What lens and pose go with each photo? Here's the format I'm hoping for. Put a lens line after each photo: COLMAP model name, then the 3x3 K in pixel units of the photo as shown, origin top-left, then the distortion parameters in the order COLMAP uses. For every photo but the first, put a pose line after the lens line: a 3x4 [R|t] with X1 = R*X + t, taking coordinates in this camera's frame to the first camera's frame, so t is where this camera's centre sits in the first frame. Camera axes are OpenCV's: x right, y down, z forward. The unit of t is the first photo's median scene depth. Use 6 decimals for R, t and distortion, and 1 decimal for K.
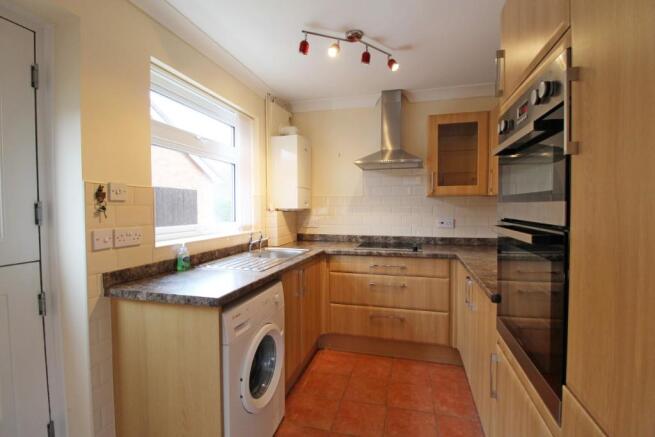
lens RADIAL K [[308.9, 0, 332.5], [0, 308.9, 216.1], [0, 0, 1]] dist [0.000935, -0.000048]
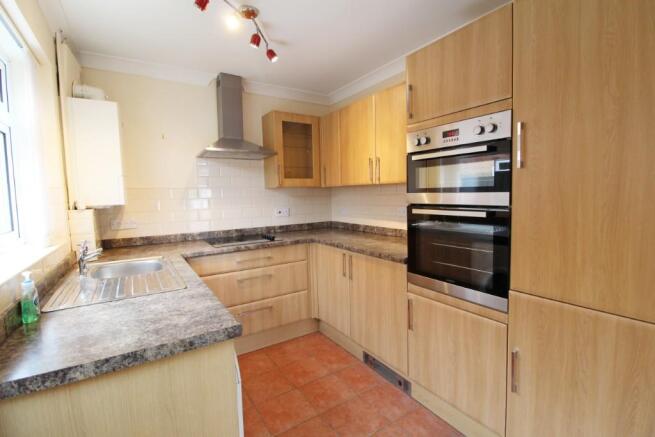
lens RADIAL K [[308.9, 0, 332.5], [0, 308.9, 216.1], [0, 0, 1]] dist [0.000935, -0.000048]
pose [[0.666268, -0.069059, 0.742508, -0.374313], [0.046176, 0.997613, 0.051351, -0.014018], [-0.744281, 0.000072, 0.667866, 0.157931]]
